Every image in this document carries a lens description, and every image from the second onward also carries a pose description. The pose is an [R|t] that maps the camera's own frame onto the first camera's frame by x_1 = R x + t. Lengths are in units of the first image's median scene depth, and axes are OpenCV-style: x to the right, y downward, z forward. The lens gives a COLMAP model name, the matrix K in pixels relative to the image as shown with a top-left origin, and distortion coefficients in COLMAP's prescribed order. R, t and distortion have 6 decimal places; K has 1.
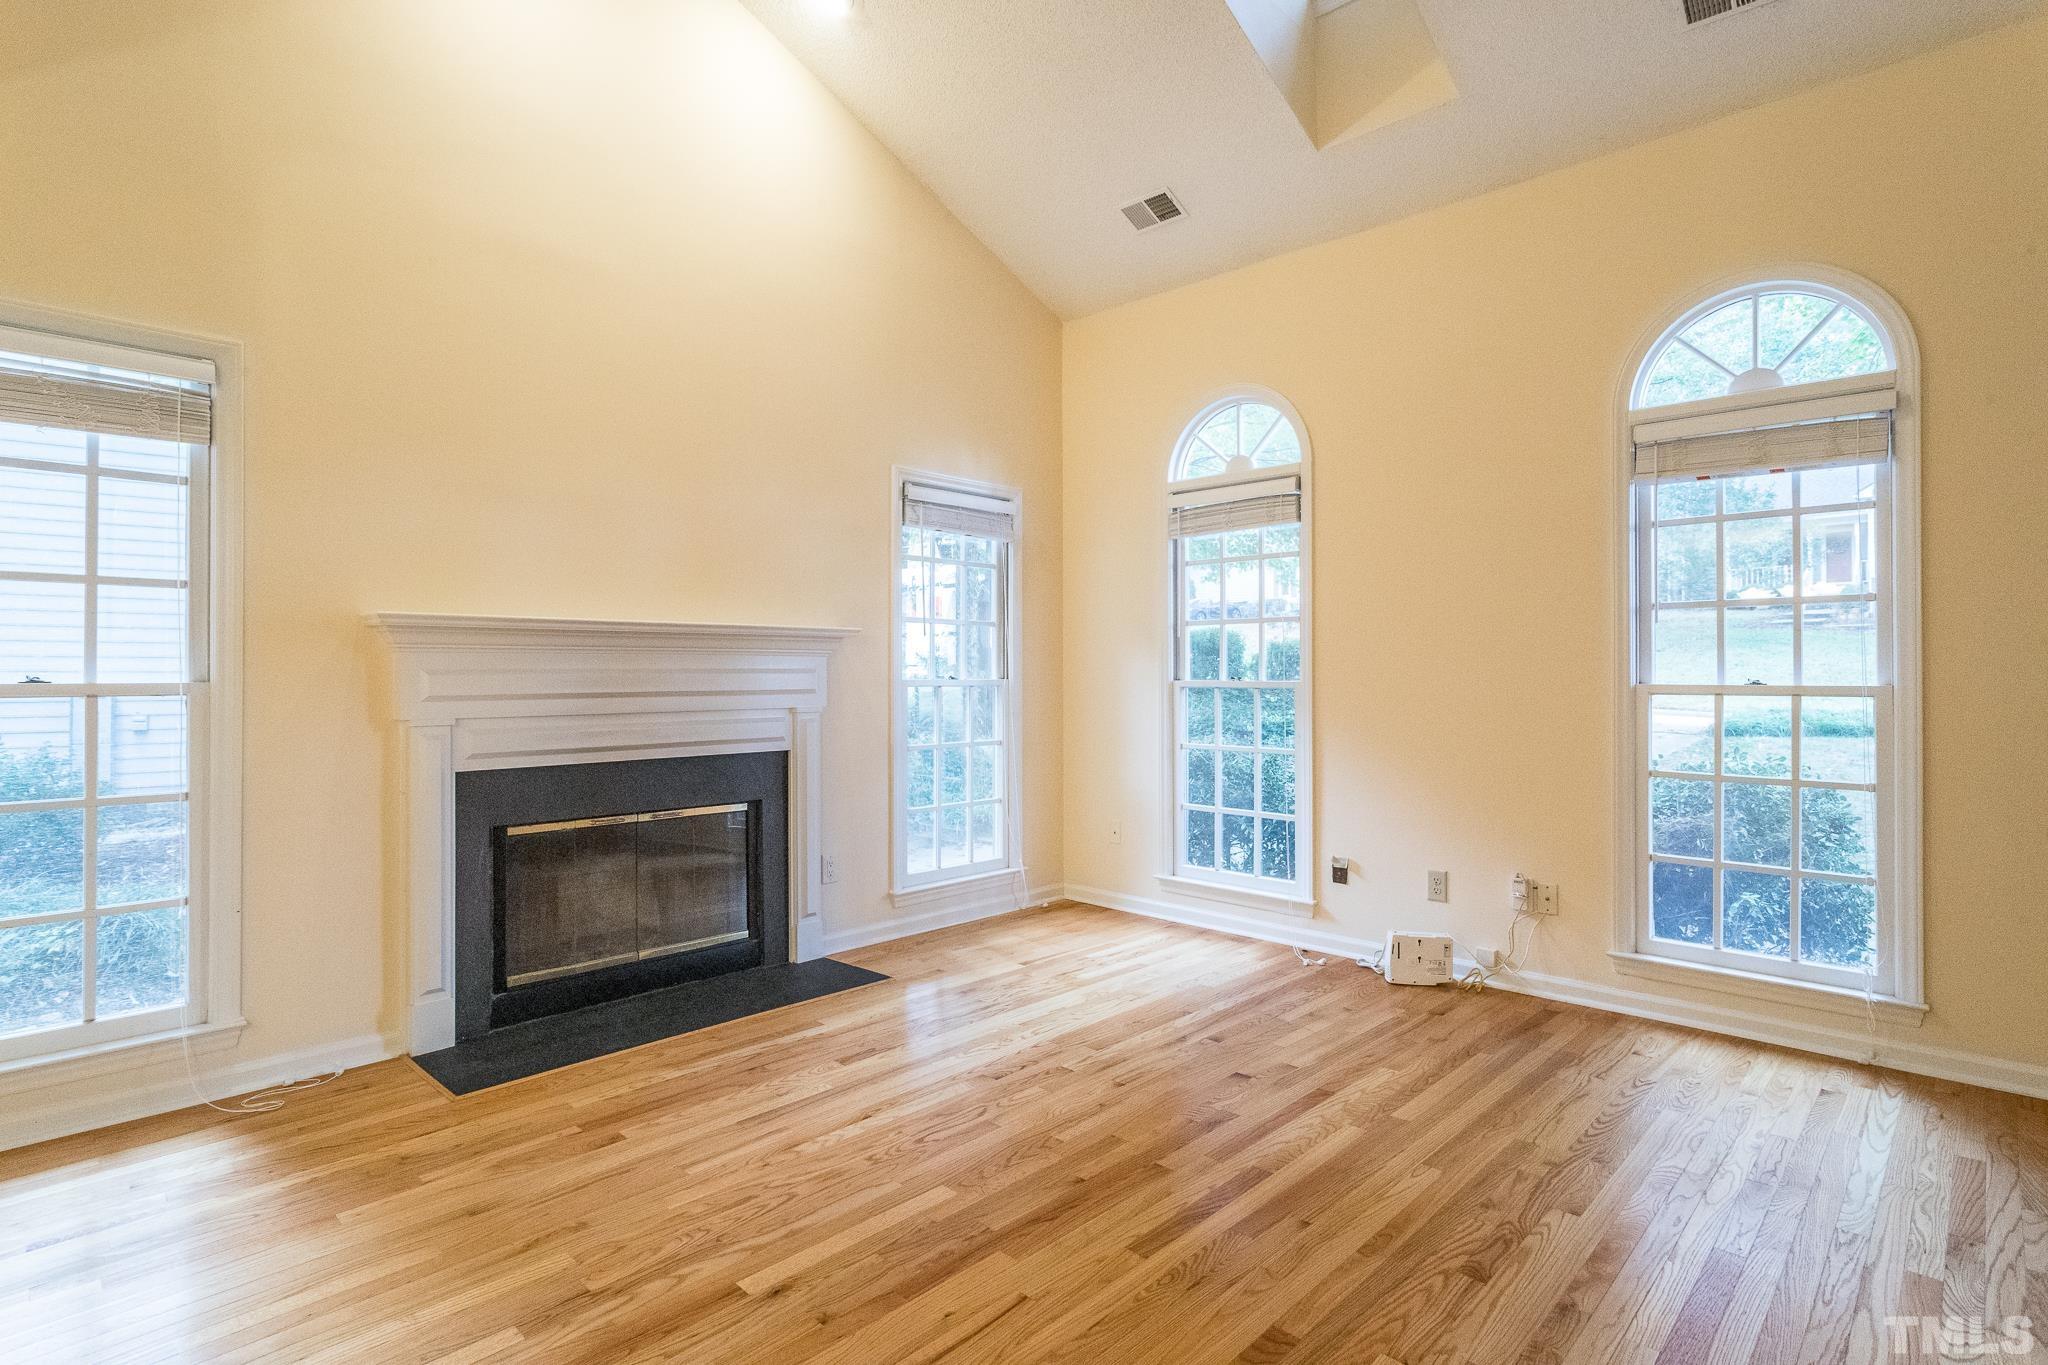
lens RADIAL K [[1010.0, 0, 1022.7], [0, 1010.0, 667.9], [0, 0, 1]] dist [-0.003711, 0.000089]
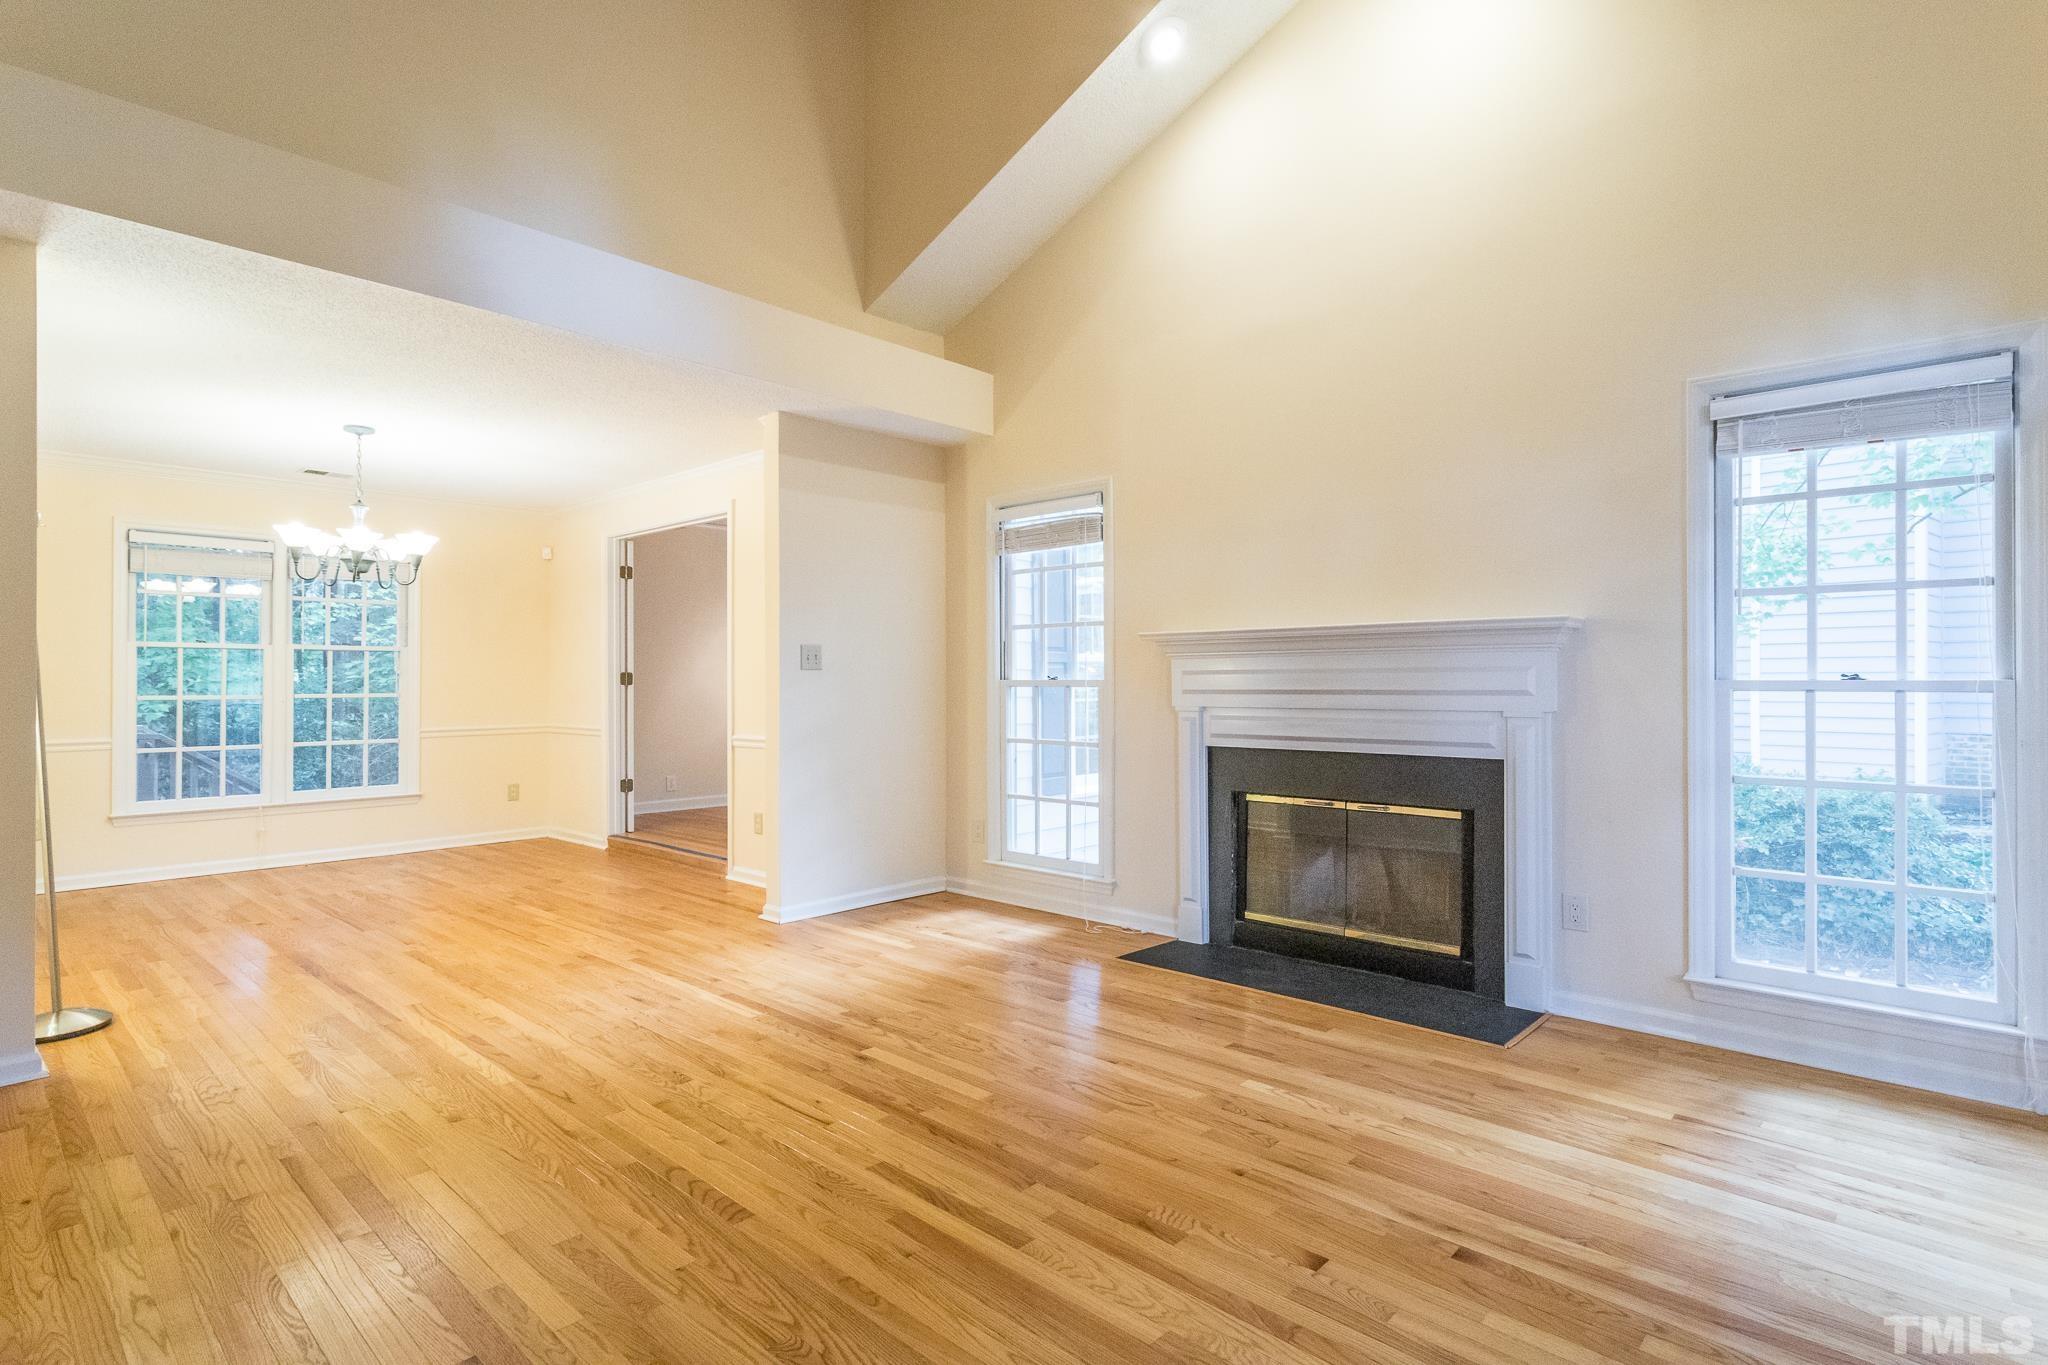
lens RADIAL K [[1022.2, 0, 1028.7], [0, 1022.2, 683.7], [0, 0, 1]] dist [-0.002415, 0.000491]
pose [[0.023534, 0.002938, -0.999719, 0.803266], [0.009733, 0.999948, 0.003168, 0.011877], [0.999676, -0.009805, 0.023505, 0.714134]]
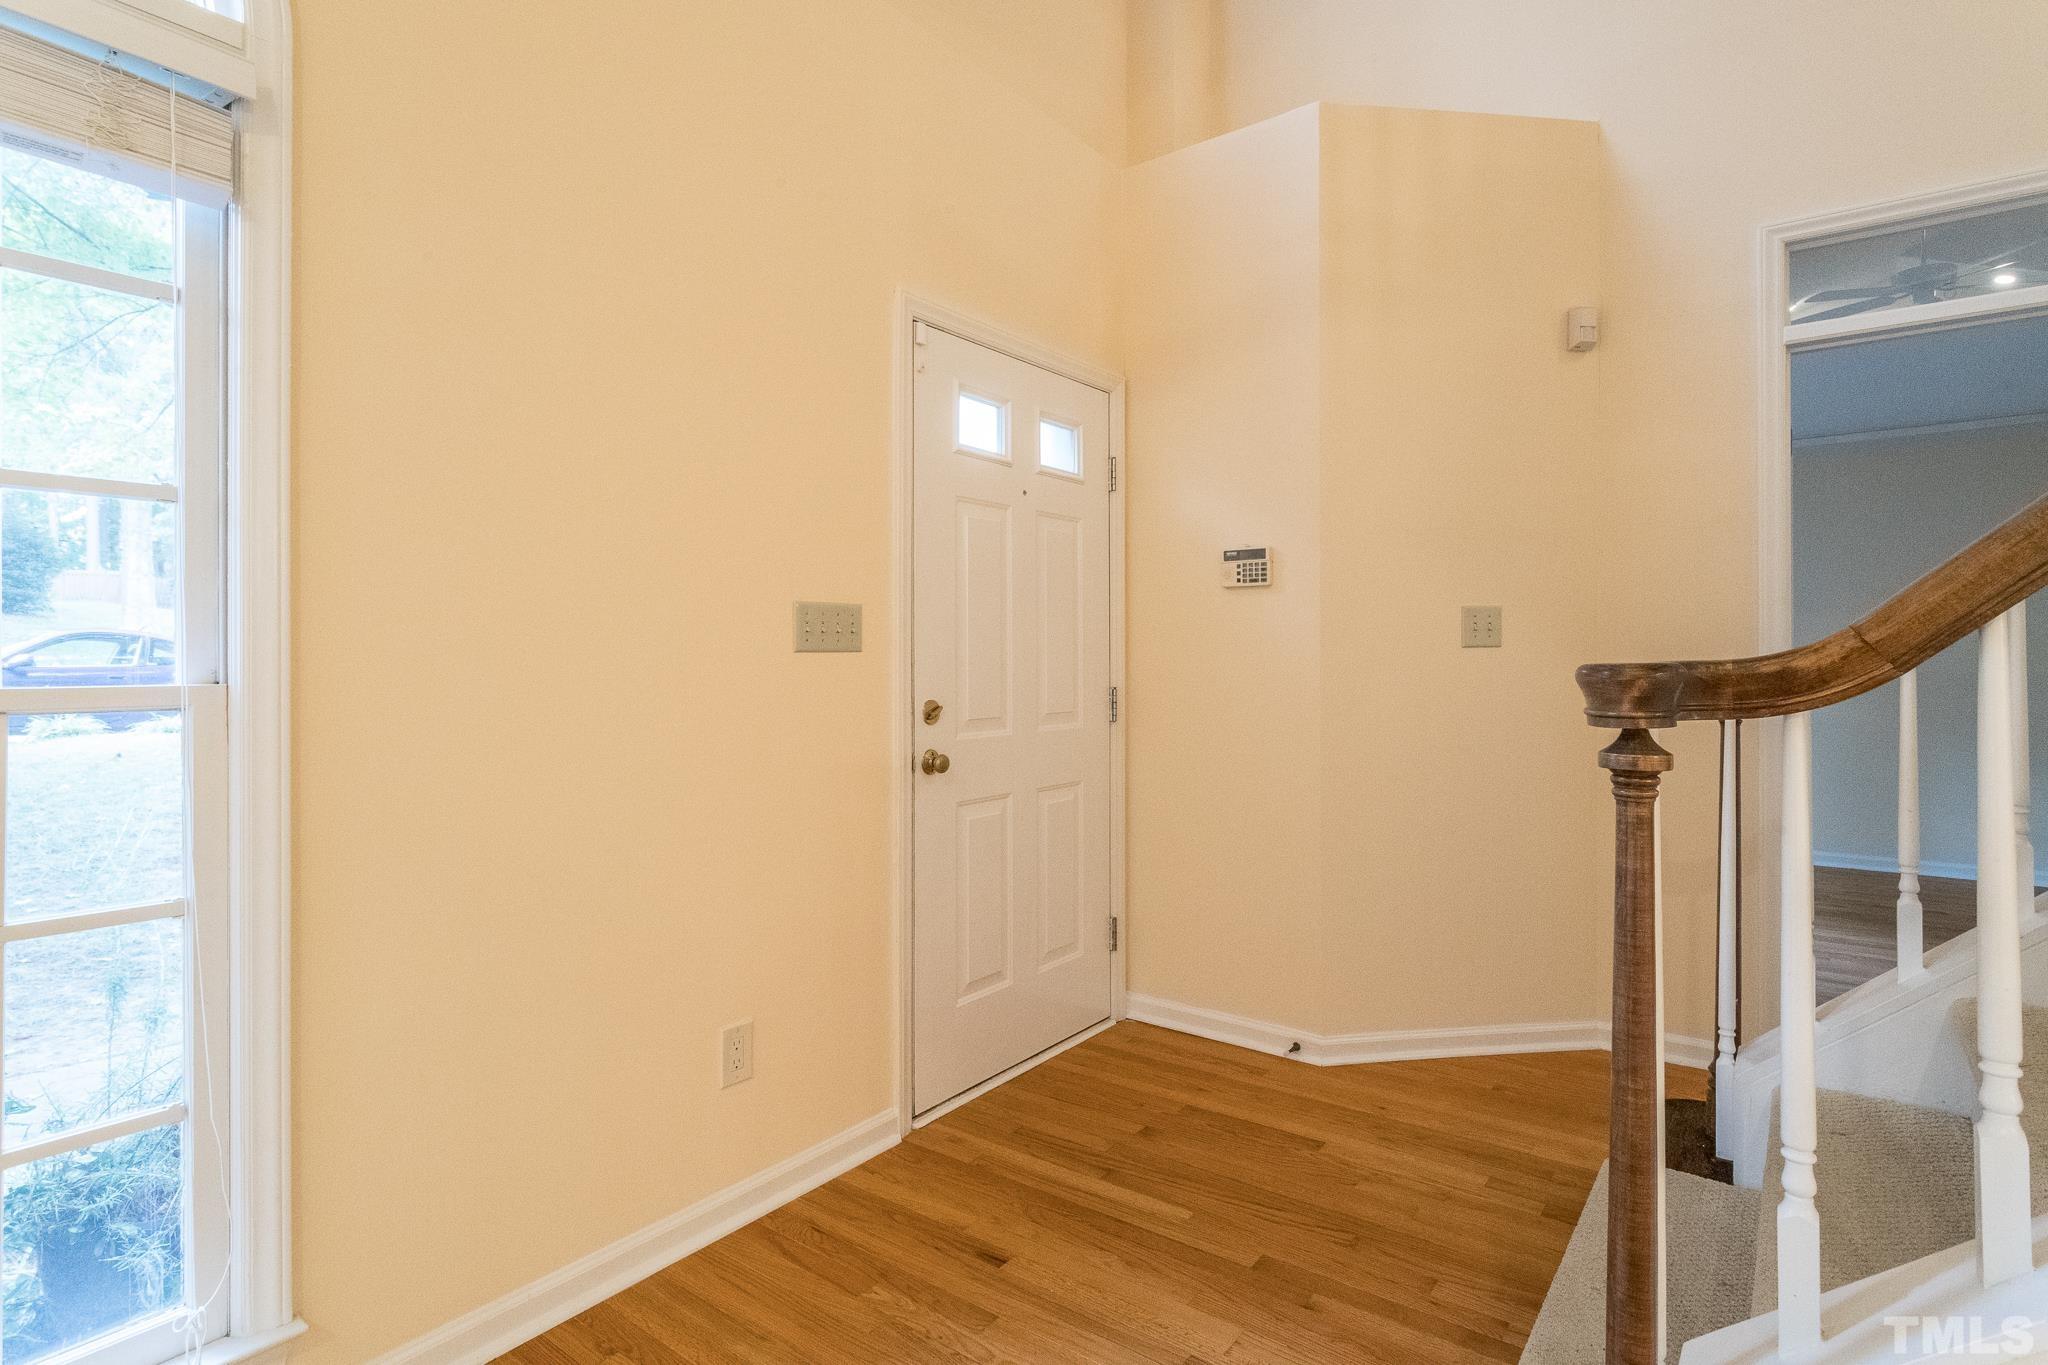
lens RADIAL K [[1019.6, 0, 1040.7], [0, 1019.6, 657.5], [0, 0, 1]] dist [0.001161, 0.000687]
pose [[-0.118408, 0.002396, 0.992962, 0.317971], [-0.007327, 0.999968, -0.003287, 0.002823], [-0.992938, -0.007665, -0.118386, 0.633518]]
